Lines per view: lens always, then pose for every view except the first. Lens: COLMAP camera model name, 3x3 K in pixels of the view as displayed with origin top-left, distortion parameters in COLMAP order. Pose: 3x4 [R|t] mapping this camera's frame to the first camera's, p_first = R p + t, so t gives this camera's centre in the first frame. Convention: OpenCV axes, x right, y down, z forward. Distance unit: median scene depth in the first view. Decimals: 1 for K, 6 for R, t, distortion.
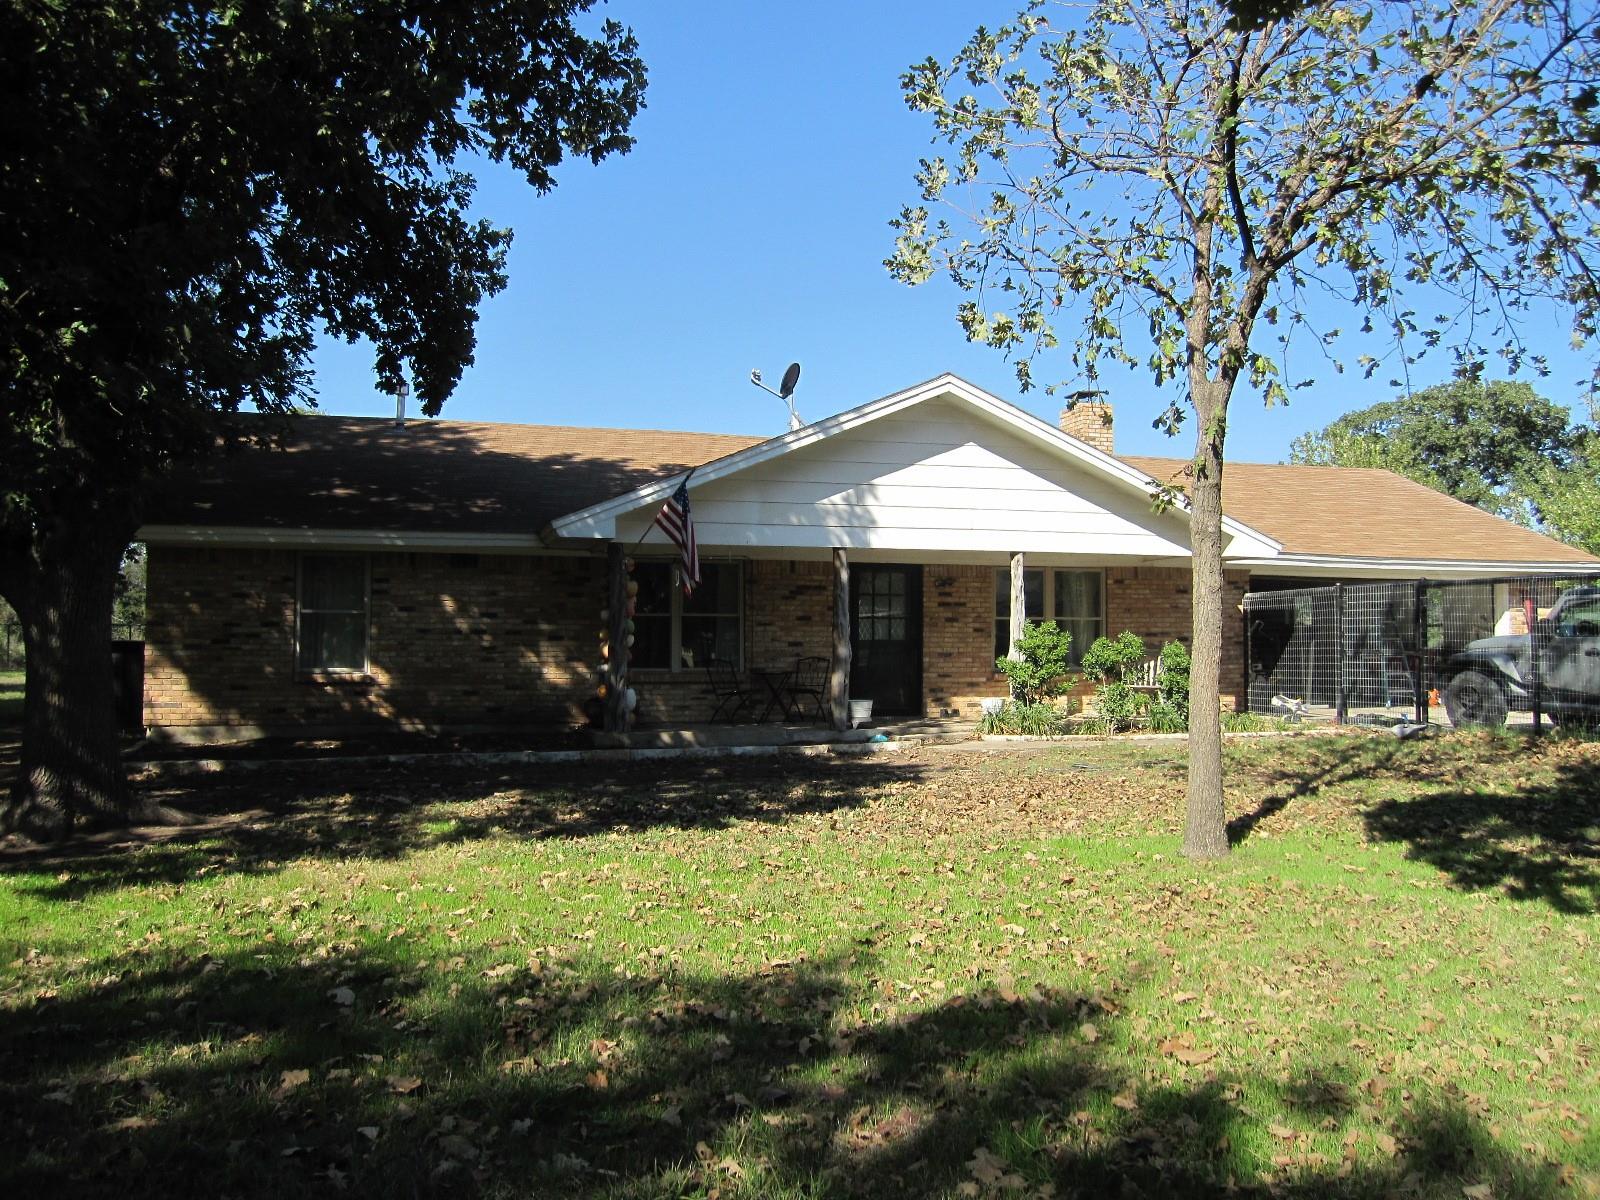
lens RADIAL K [[1329.6, 0, 799.9], [0, 1329.6, 603.9], [0, 0, 1]] dist [-0.071572, 0.032138]
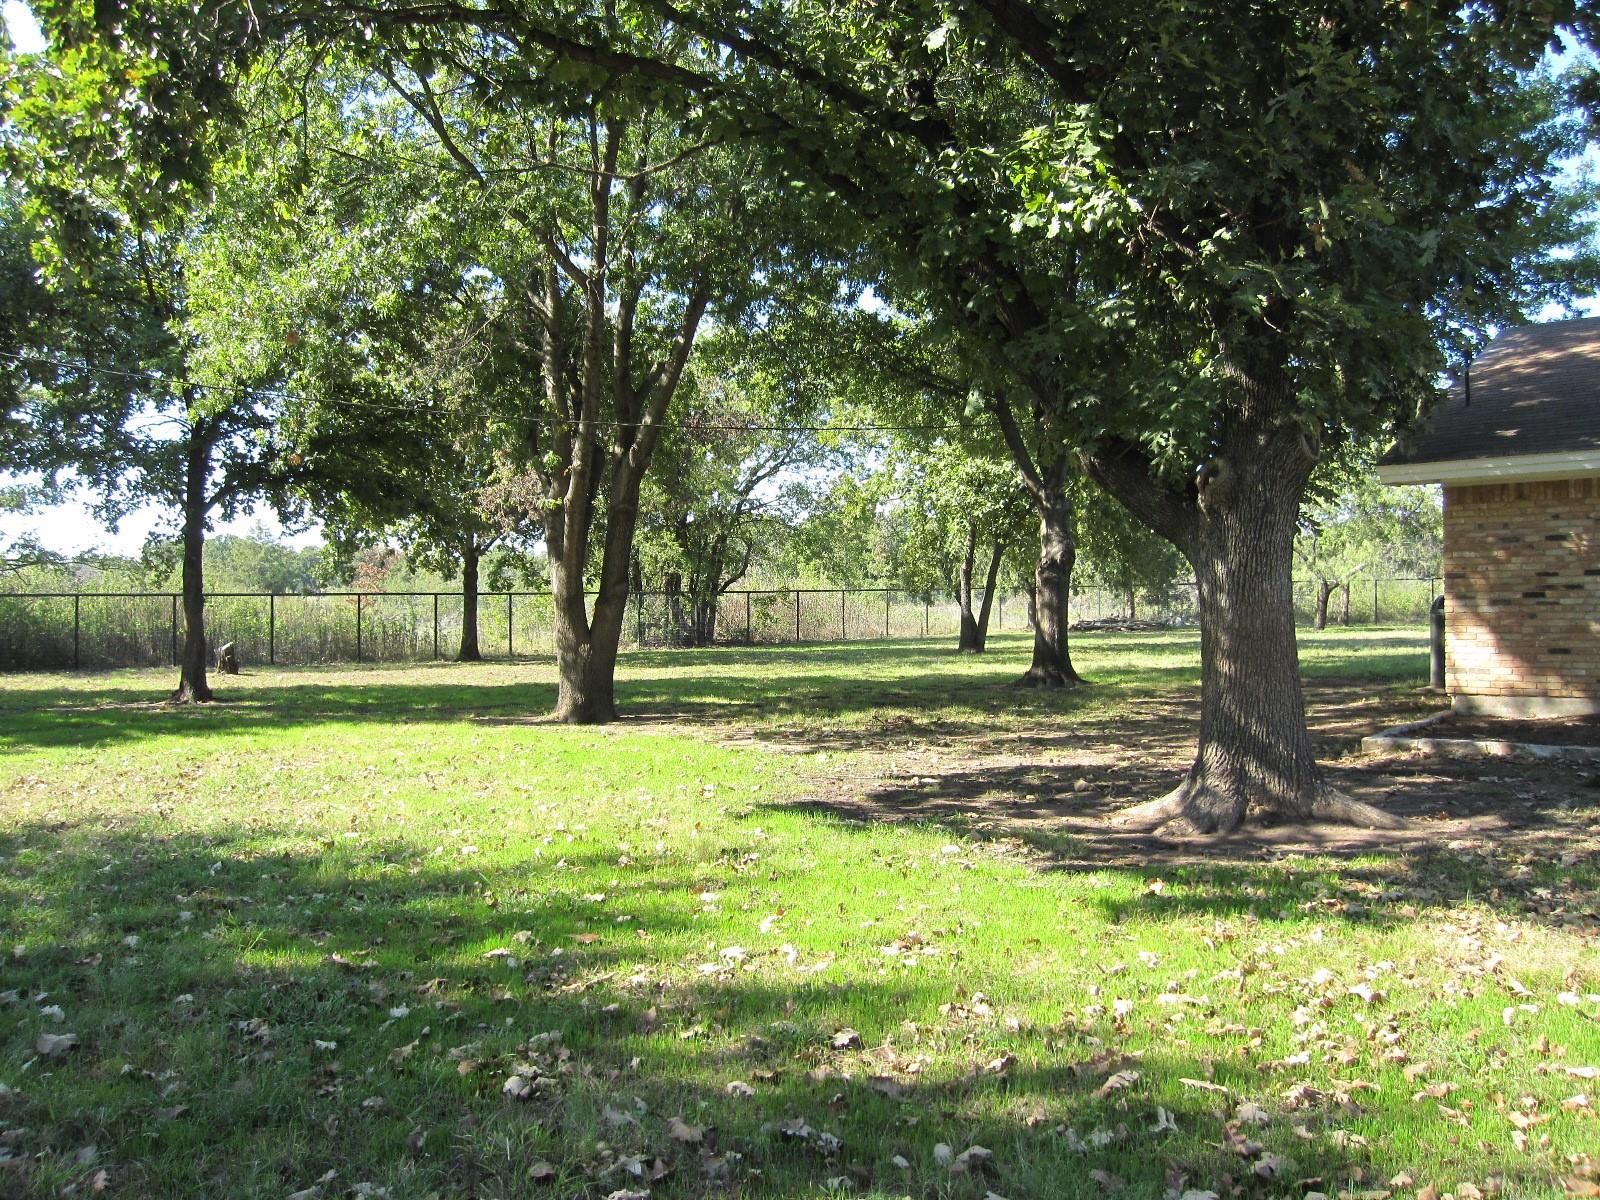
lens RADIAL K [[1329.6, 0, 799.4], [0, 1329.6, 588.7], [0, 0, 1]] dist [-0.071572, 0.032138]
pose [[0.516732, -0.016738, -0.855983, 0.035351], [0.039414, 0.999214, 0.004255, 0.004949], [0.855239, -0.035936, 0.516986, 0.282413]]
